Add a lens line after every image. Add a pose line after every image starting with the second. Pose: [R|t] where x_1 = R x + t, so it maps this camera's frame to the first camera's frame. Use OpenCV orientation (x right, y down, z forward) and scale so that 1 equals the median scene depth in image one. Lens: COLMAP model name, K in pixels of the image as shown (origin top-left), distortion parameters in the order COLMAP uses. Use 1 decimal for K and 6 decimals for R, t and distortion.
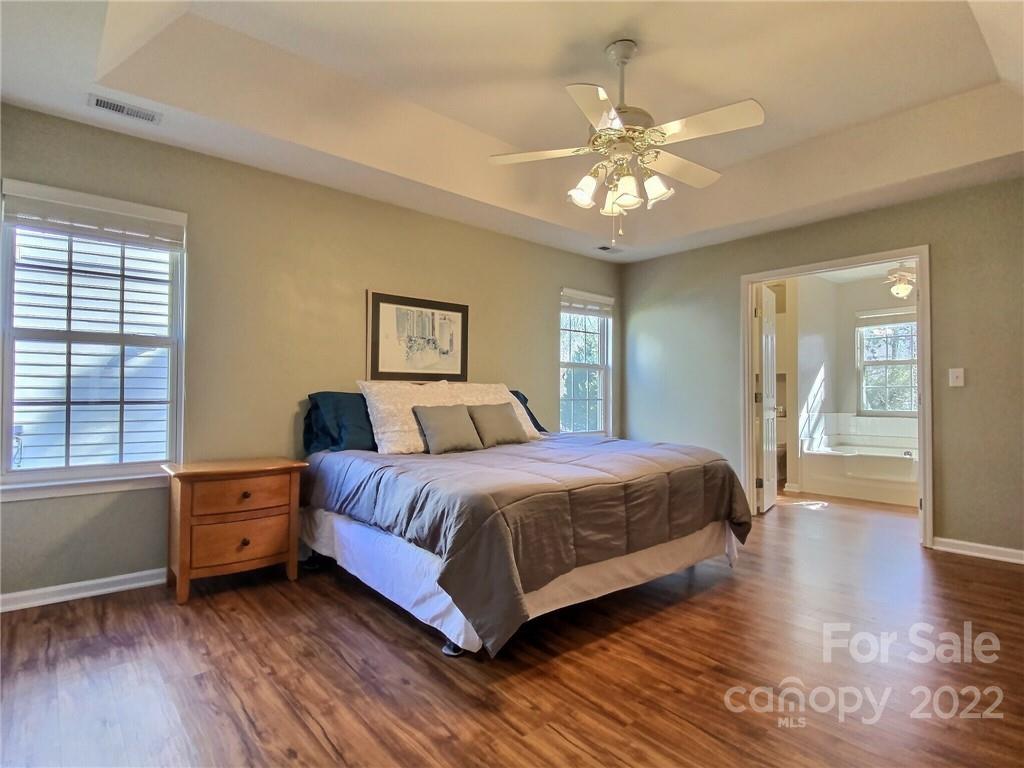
lens RADIAL K [[535.2, 0, 509.1], [0, 535.2, 386.1], [0, 0, 1]] dist [0.008590, -0.019039]
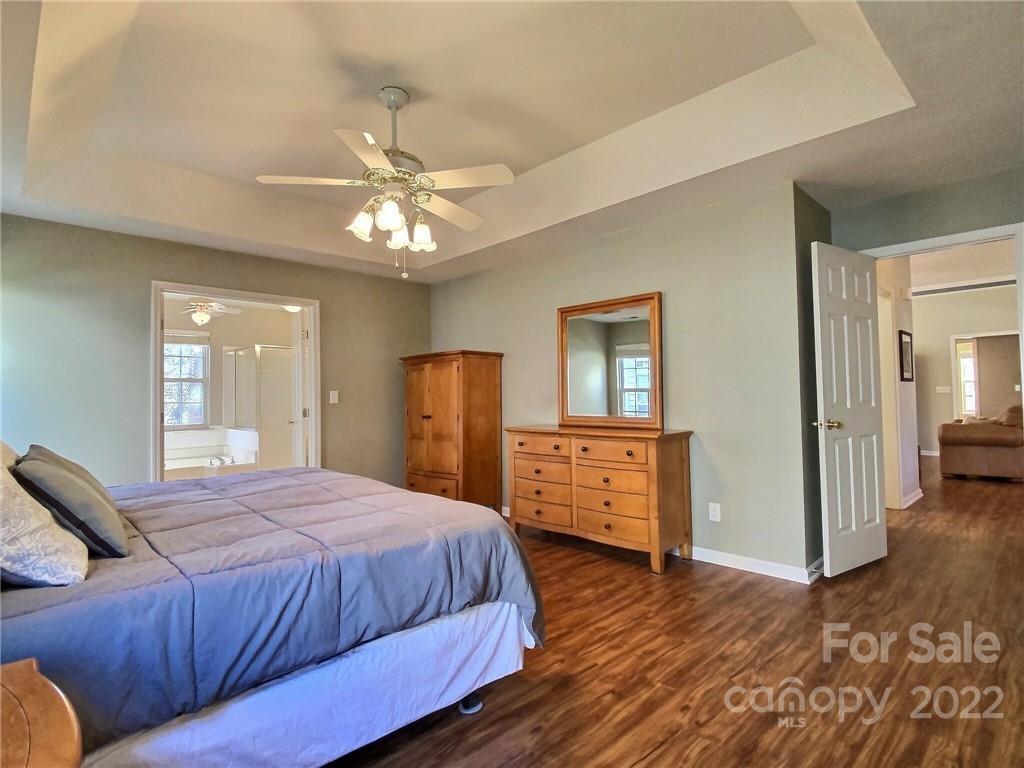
lens RADIAL K [[535.2, 0, 509.2], [0, 535.2, 386.6], [0, 0, 1]] dist [0.008590, -0.019039]
pose [[-0.065032, 0.015014, 0.997770, -1.289309], [-0.000456, 0.999886, -0.015075, -0.046195], [-0.997883, -0.001436, -0.065018, 1.251330]]
